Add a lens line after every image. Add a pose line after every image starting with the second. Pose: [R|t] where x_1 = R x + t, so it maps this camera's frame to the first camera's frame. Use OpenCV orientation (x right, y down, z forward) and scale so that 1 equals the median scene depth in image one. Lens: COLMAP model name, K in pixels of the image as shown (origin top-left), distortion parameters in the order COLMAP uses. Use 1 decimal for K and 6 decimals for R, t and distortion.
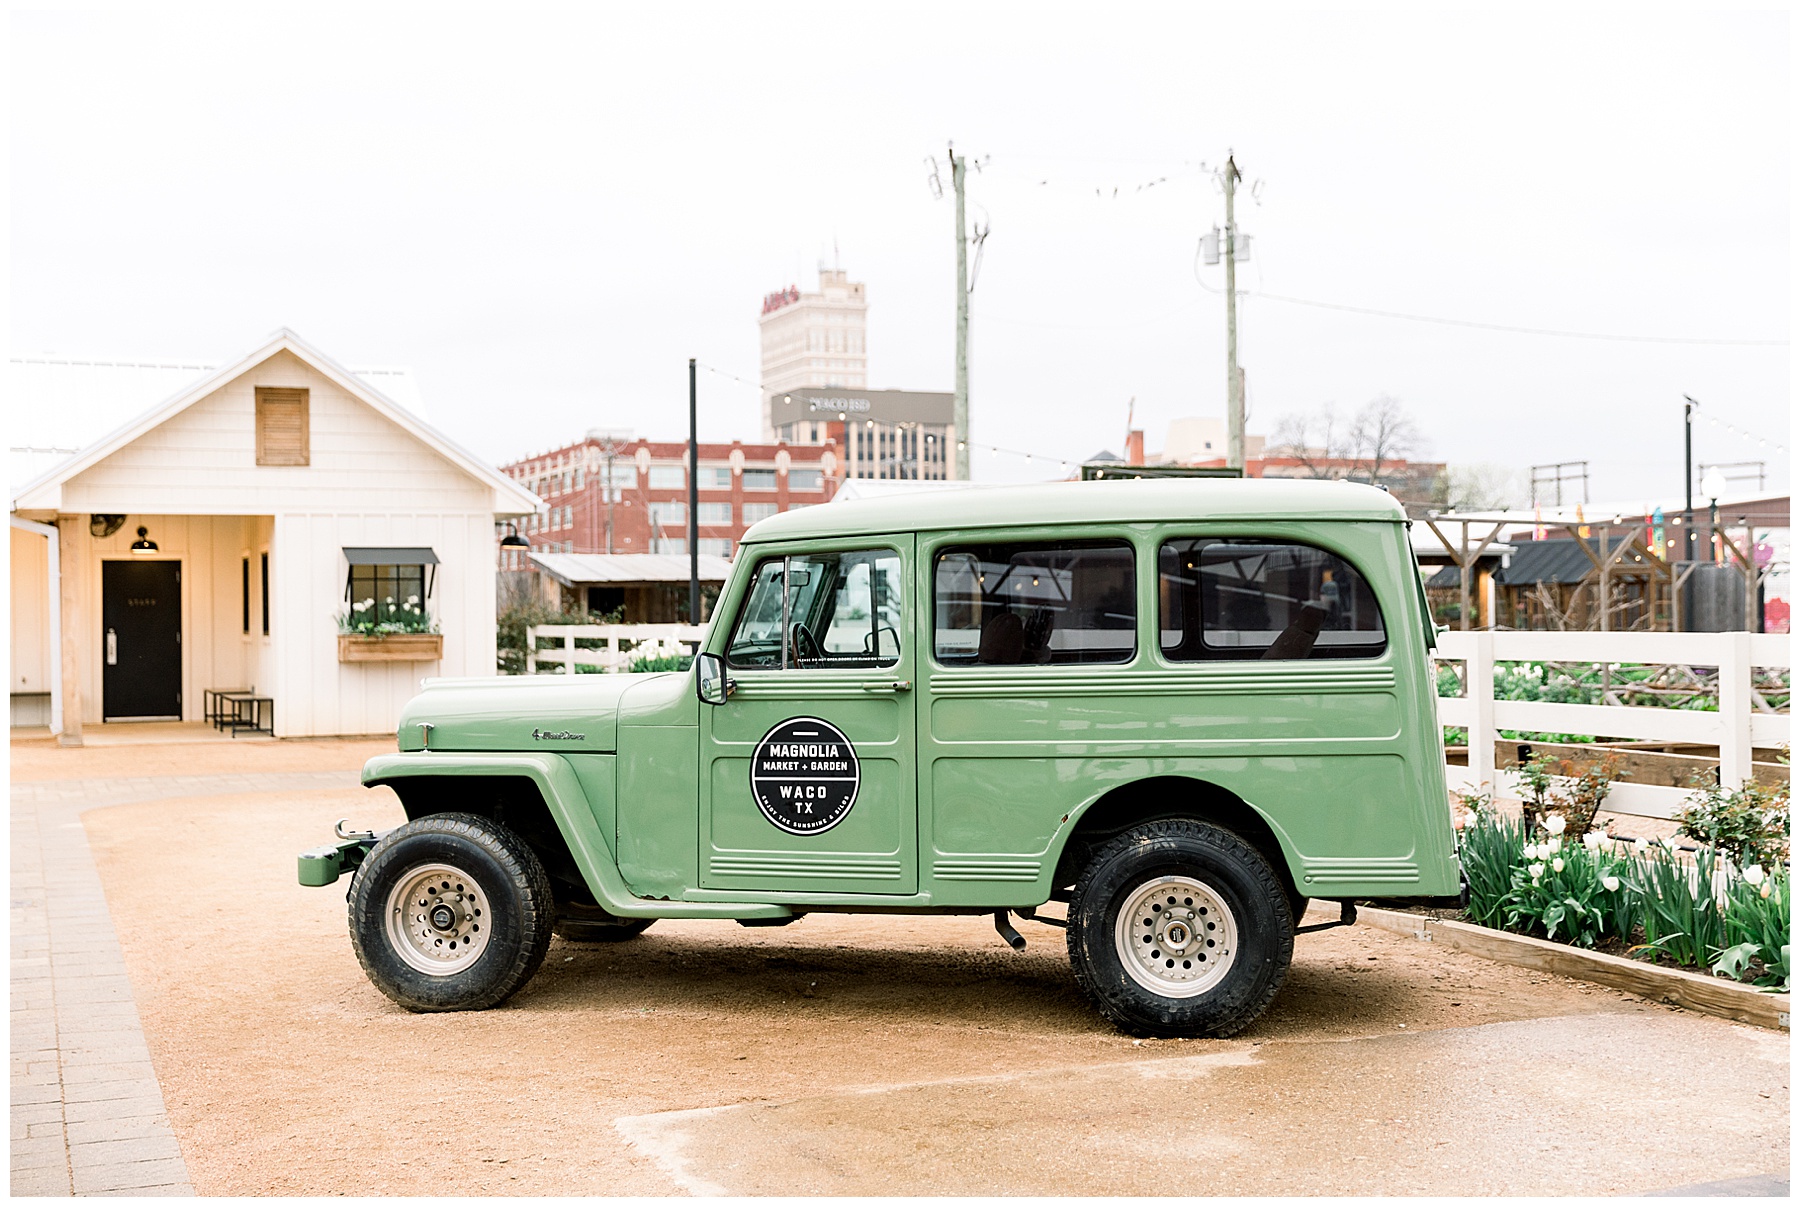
lens RADIAL K [[2161.2, 0, 900.0], [0, 2161.2, 603.5], [0, 0, 1]] dist [0.012230, 0.003251]
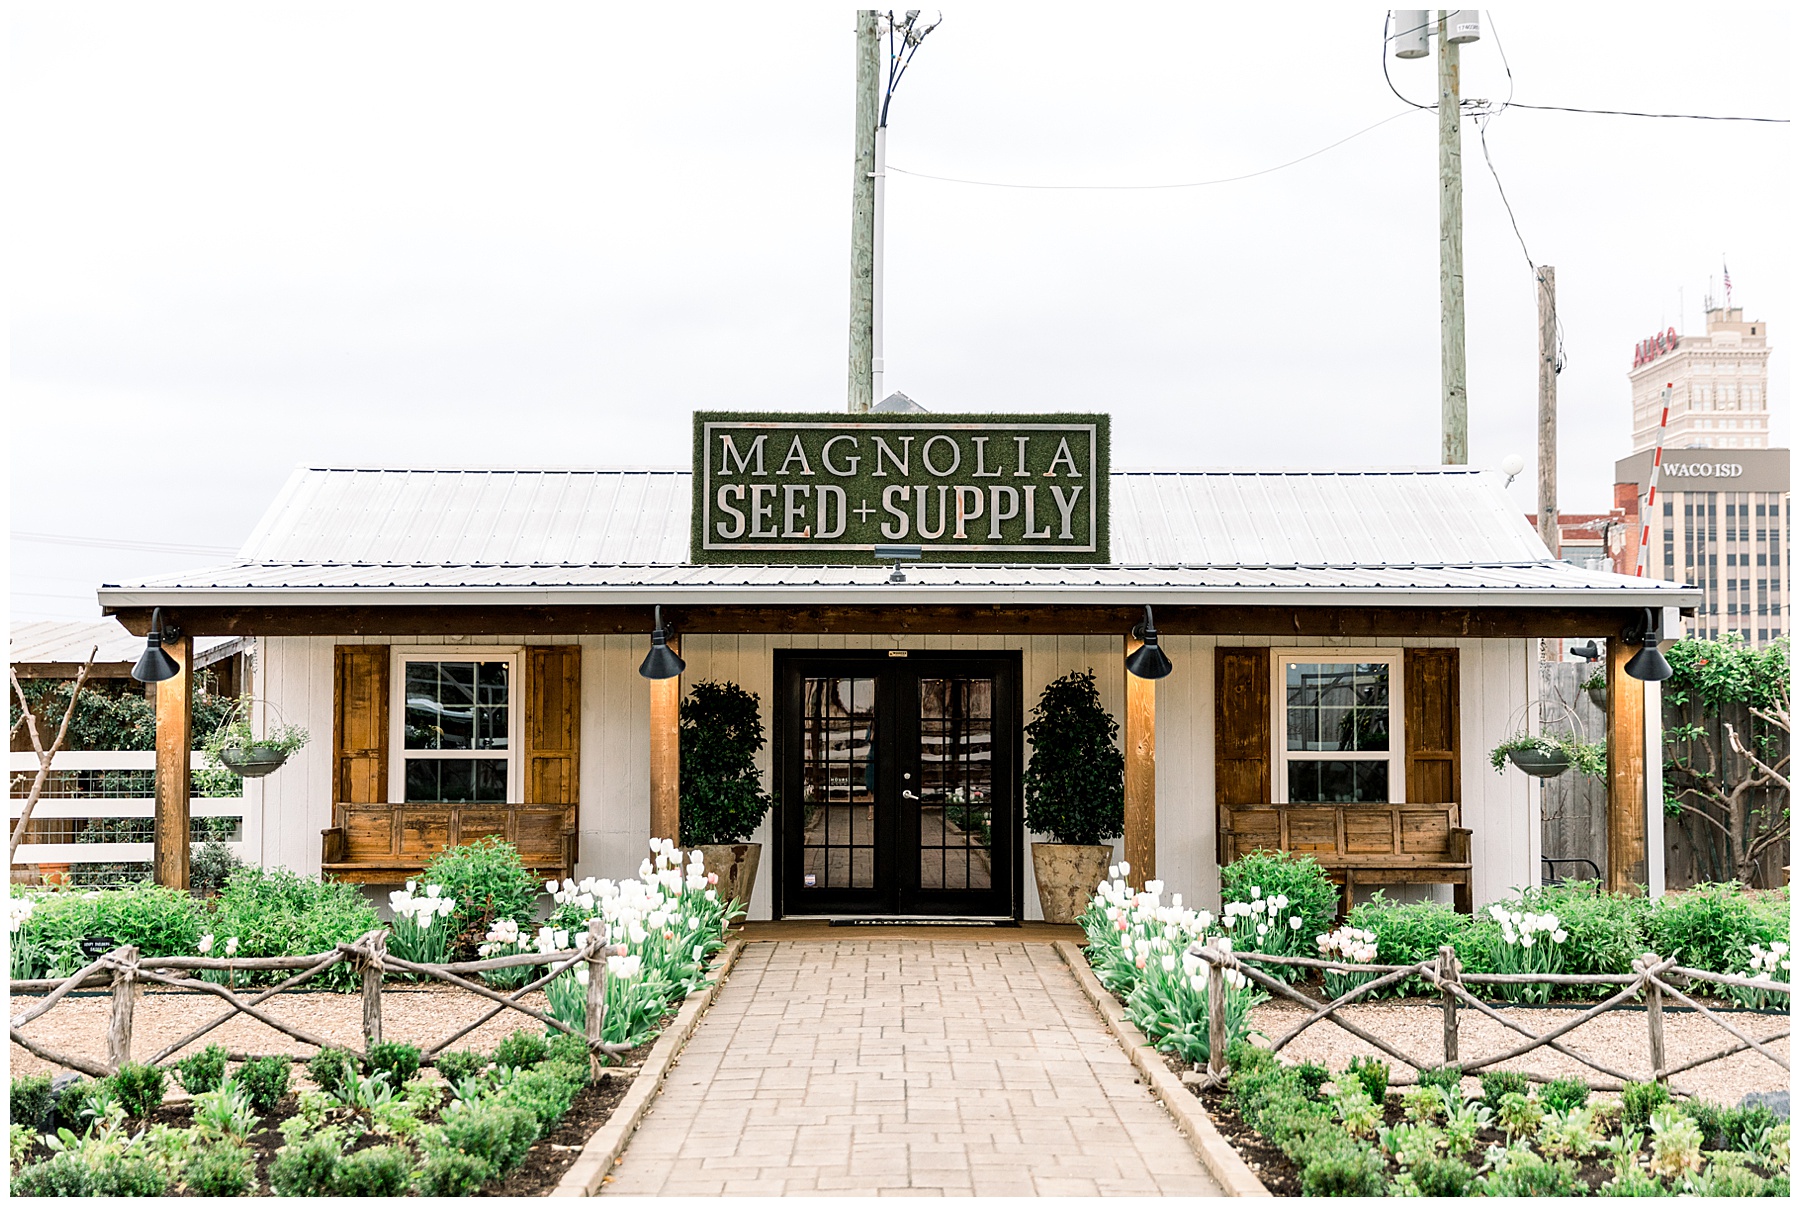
lens RADIAL K [[2413.5, 0, 900.0], [0, 2413.5, 603.5], [0, 0, 1]] dist [0.017494, 0.043292]
pose [[0.924686, -0.004967, -0.380698, 0.056647], [-0.012608, 0.998967, -0.043657, -0.000516], [0.380521, 0.045169, 0.923668, 0.100090]]
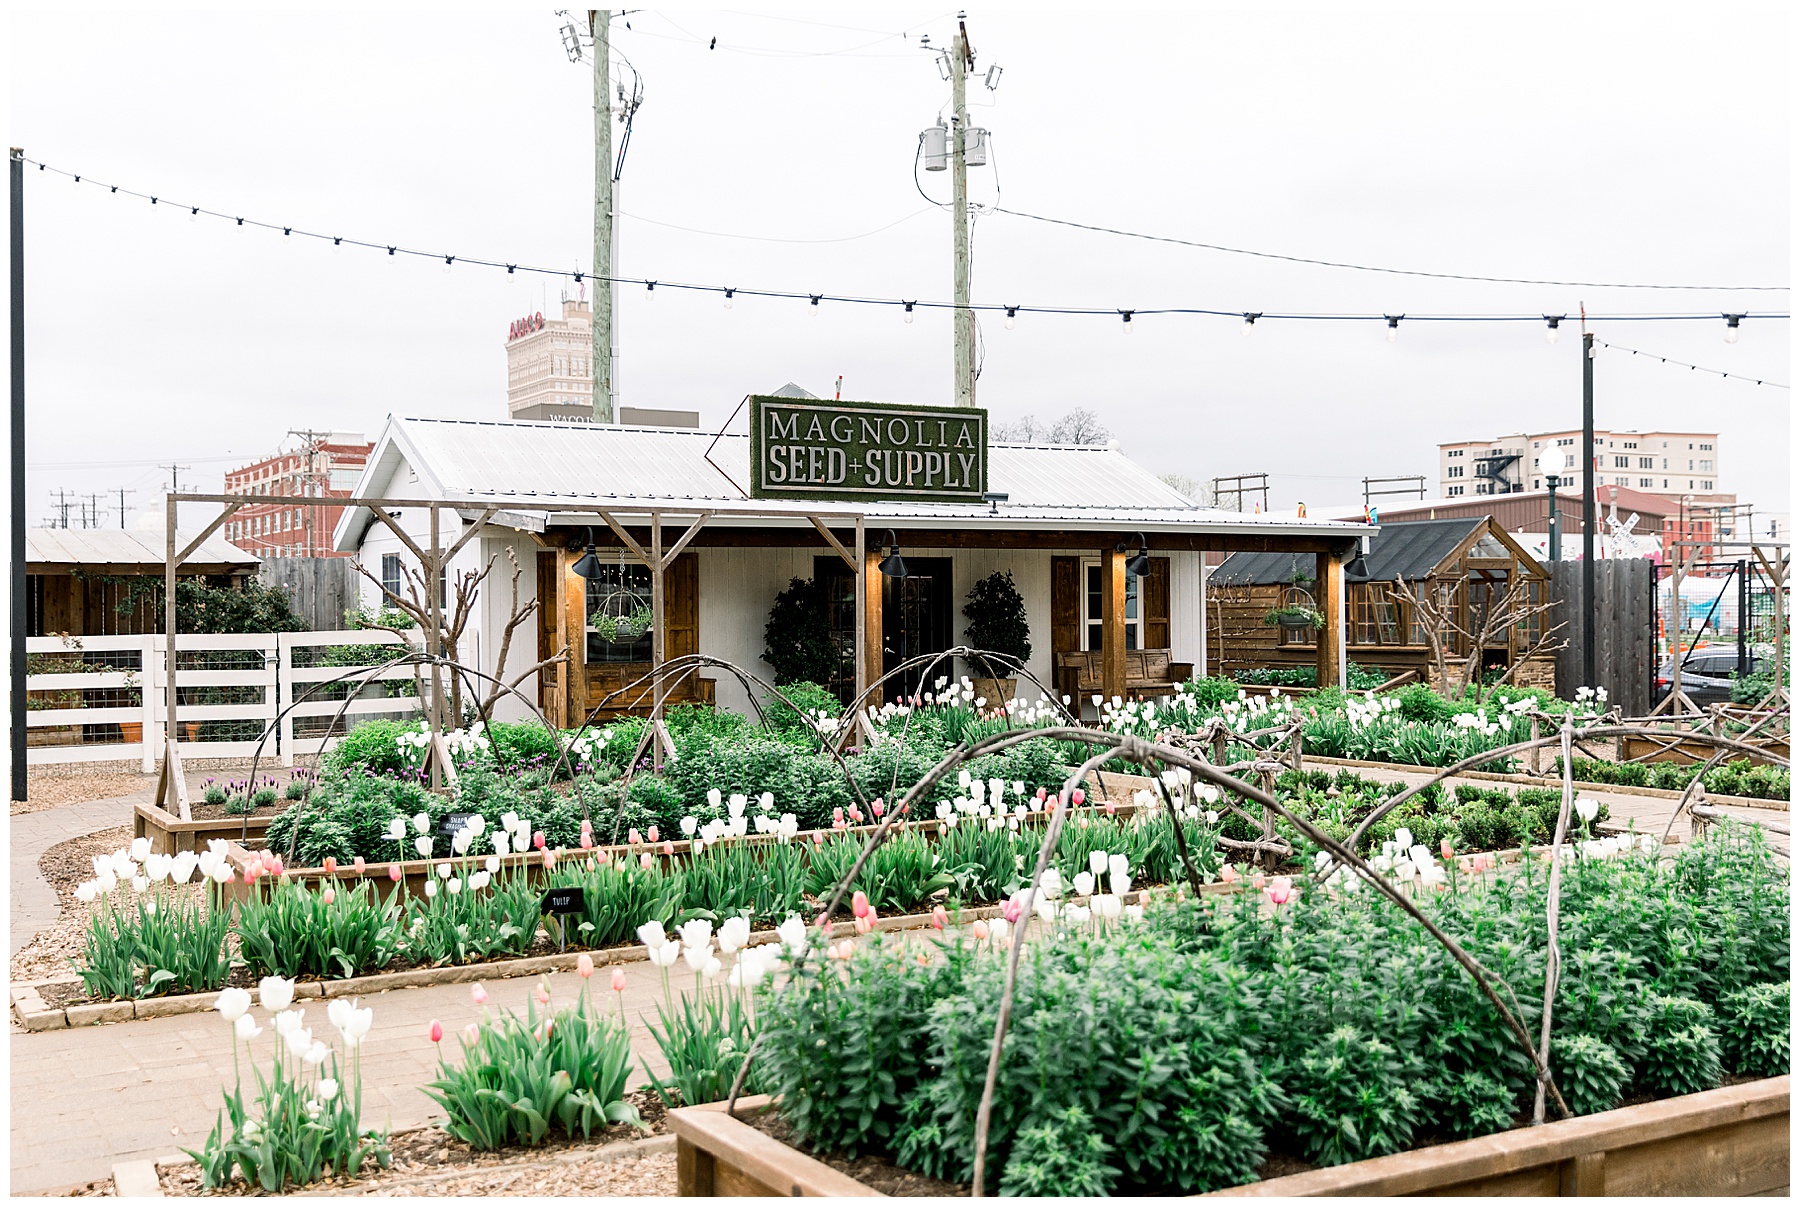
lens RADIAL K [[1862.9, 0, 900.0], [0, 1862.9, 603.5], [0, 0, 1]] dist [0.018814, 0.005271]
pose [[0.990769, 0.004248, 0.135496, 0.009421], [-0.004136, 0.999991, -0.001111, 0.000061], [-0.135499, 0.000541, 0.990777, 0.077204]]
